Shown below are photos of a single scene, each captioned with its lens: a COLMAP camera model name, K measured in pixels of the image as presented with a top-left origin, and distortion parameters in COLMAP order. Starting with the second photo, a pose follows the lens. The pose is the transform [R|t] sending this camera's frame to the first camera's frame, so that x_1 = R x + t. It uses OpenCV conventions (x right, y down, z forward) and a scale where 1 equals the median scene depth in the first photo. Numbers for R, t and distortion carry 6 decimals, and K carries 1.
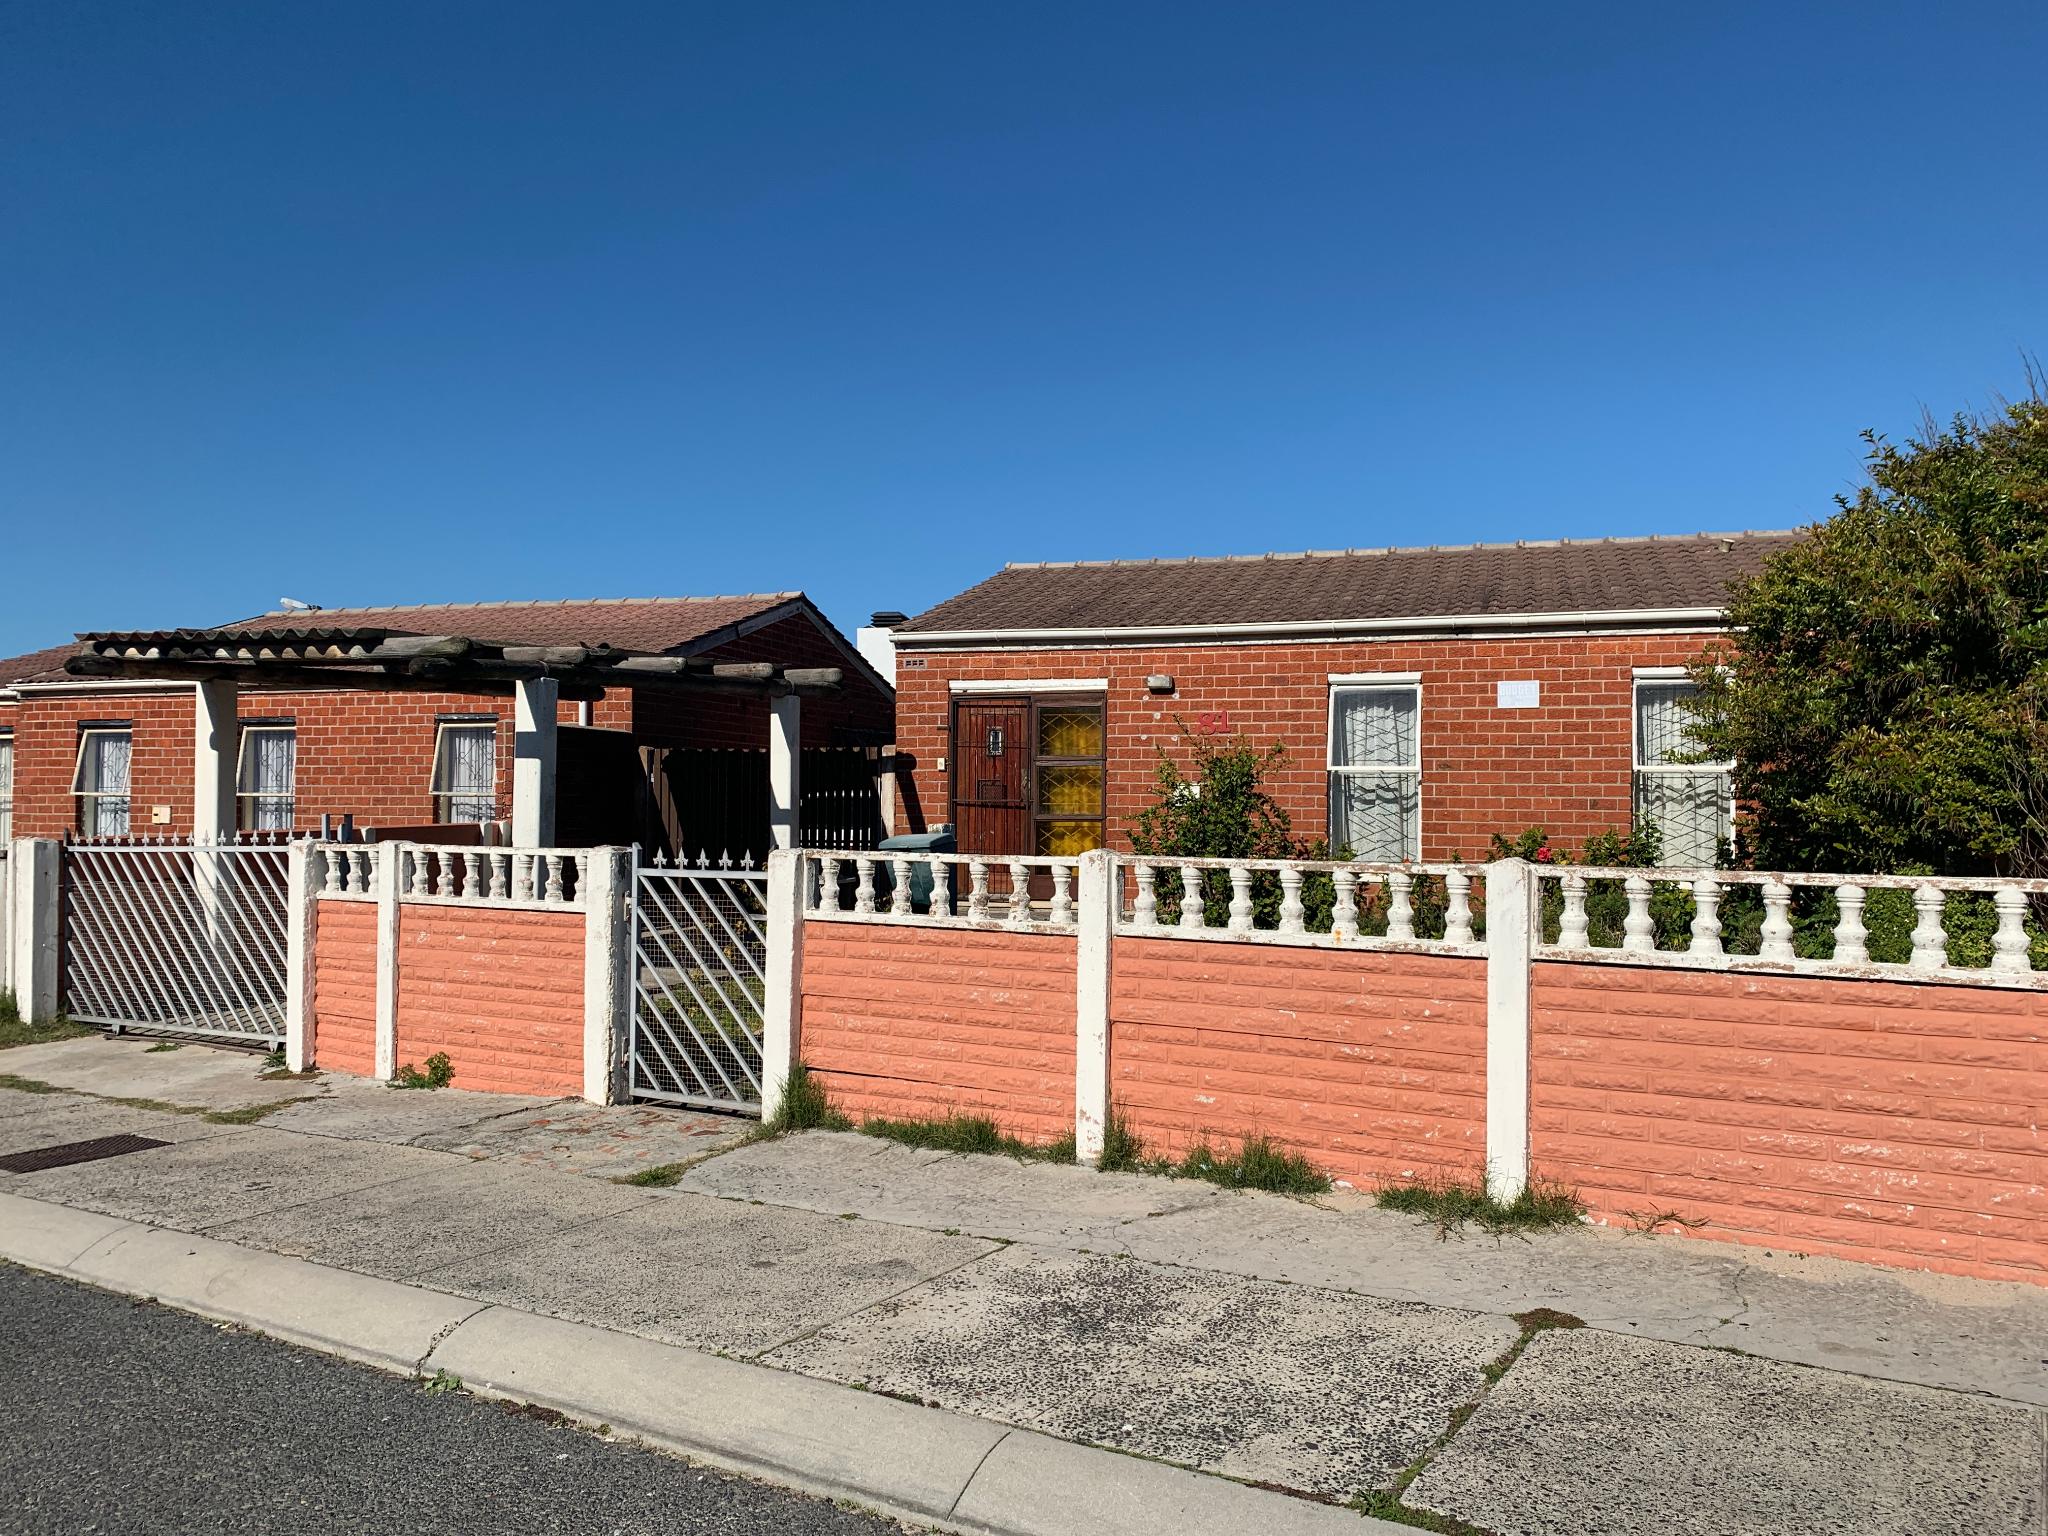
lens RADIAL K [[1578.0, 0, 1024.0], [0, 1578.0, 768.0], [0, 0, 1]] dist [0.141088, -0.302295]
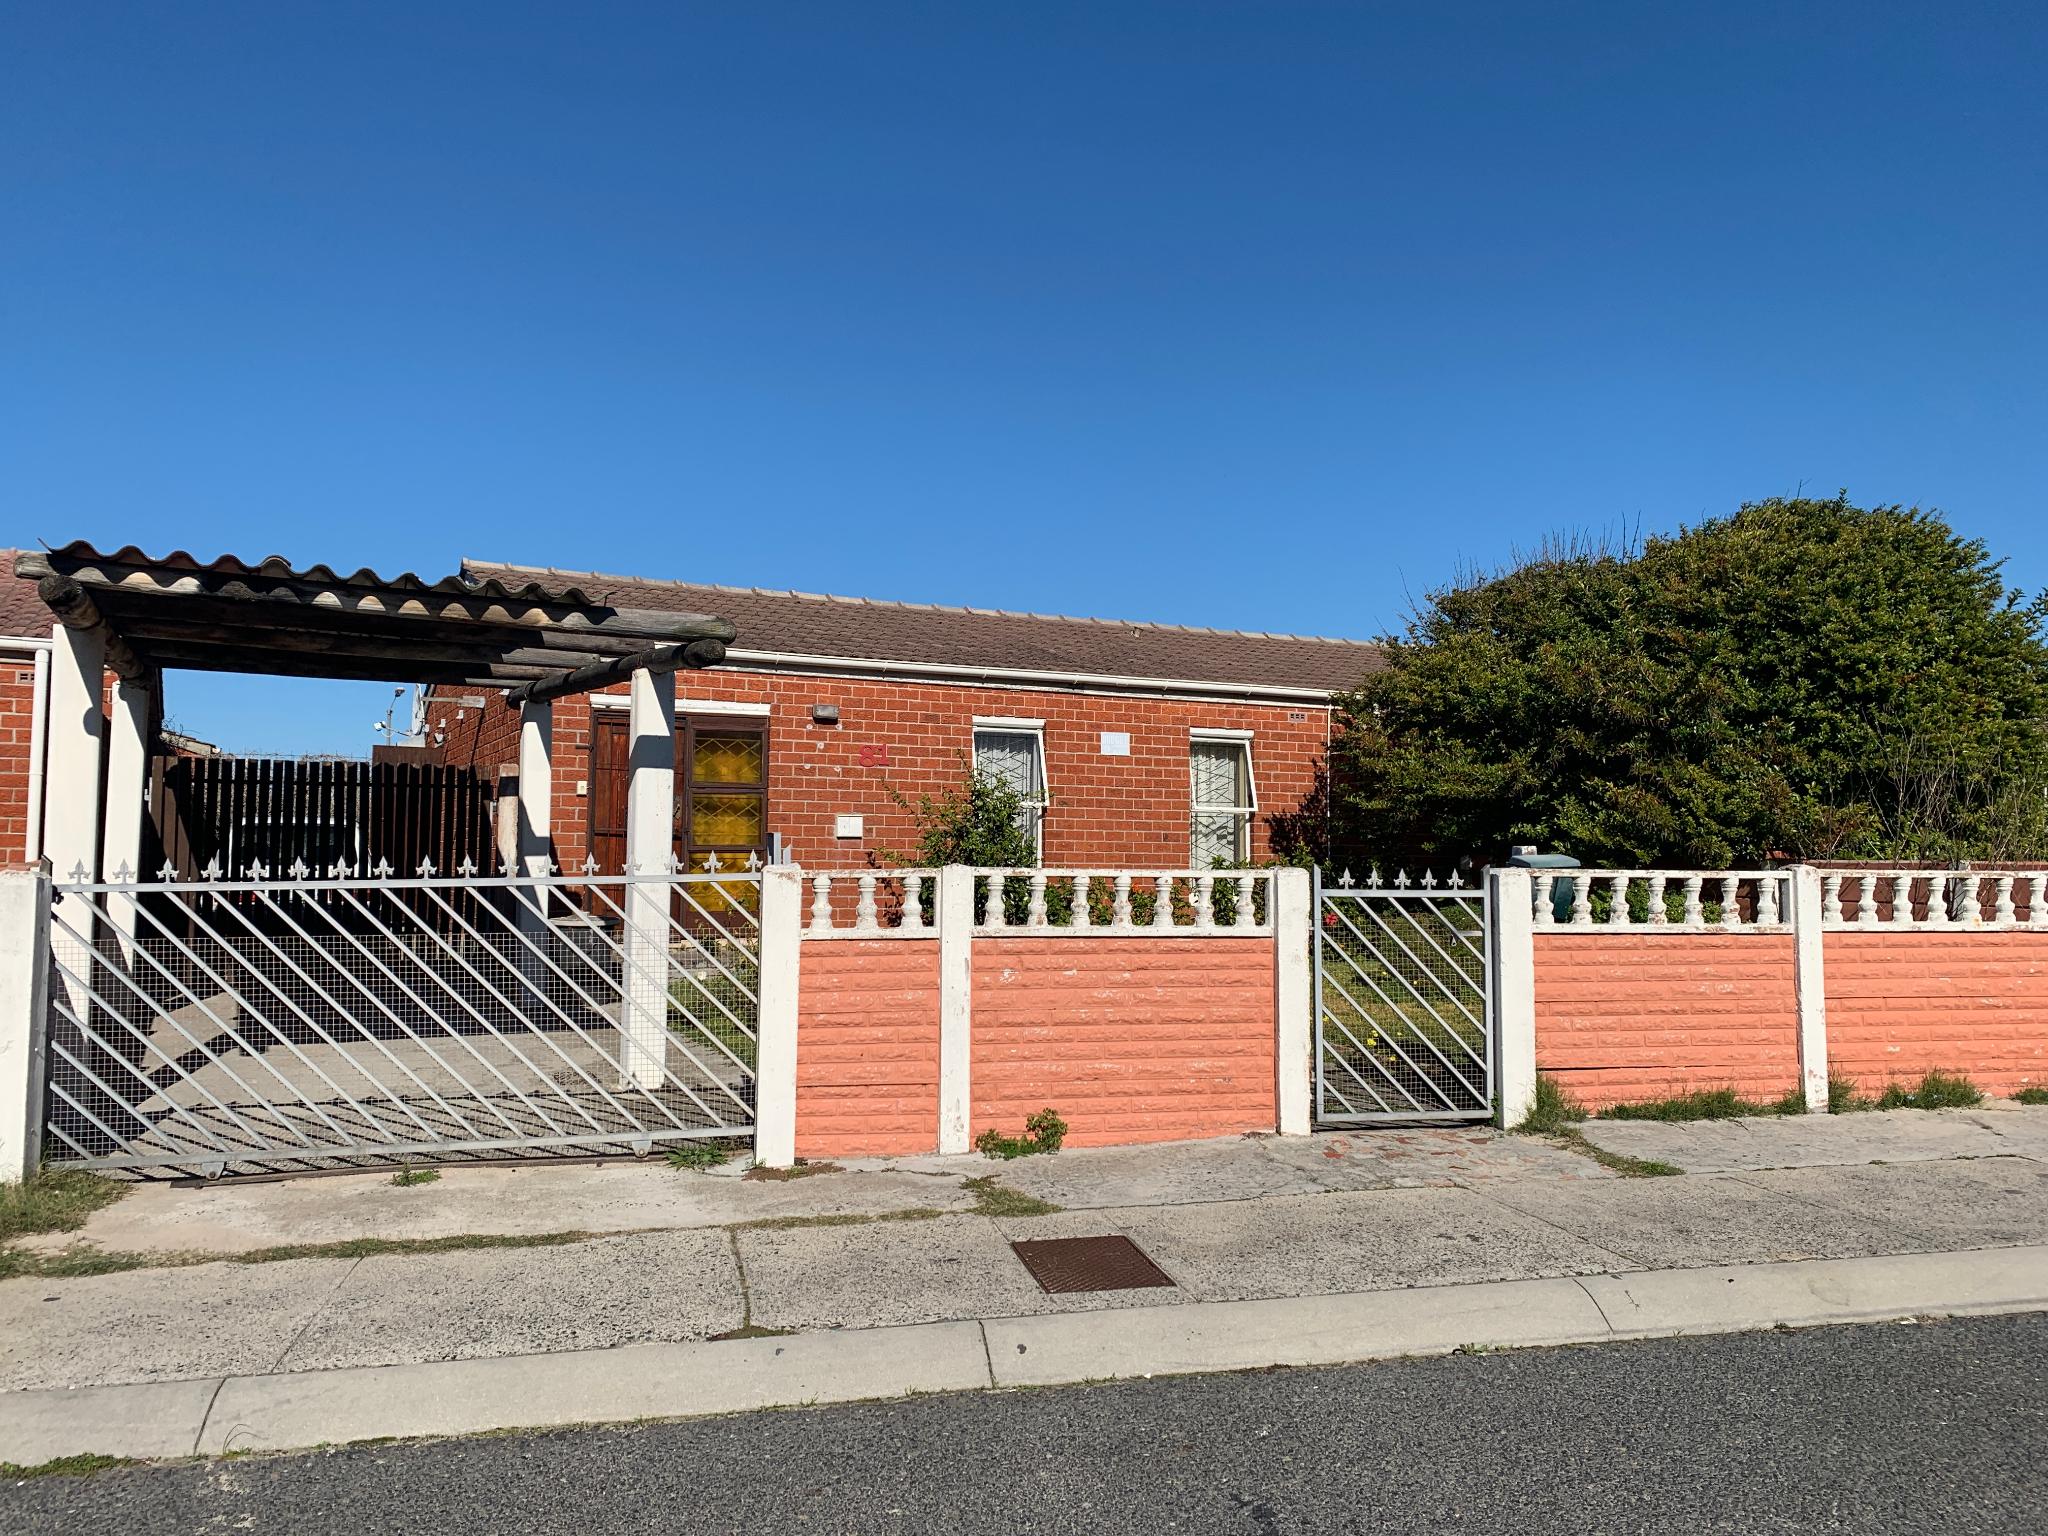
lens RADIAL K [[1555.0, 0, 1027.8], [0, 1555.0, 733.1], [0, 0, 1]] dist [0.071091, -0.105184]
pose [[0.710842, 0.055298, 0.701175, -1.055661], [-0.021508, 0.998147, -0.056914, 0.025170], [-0.703023, 0.025376, 0.710714, 0.435357]]
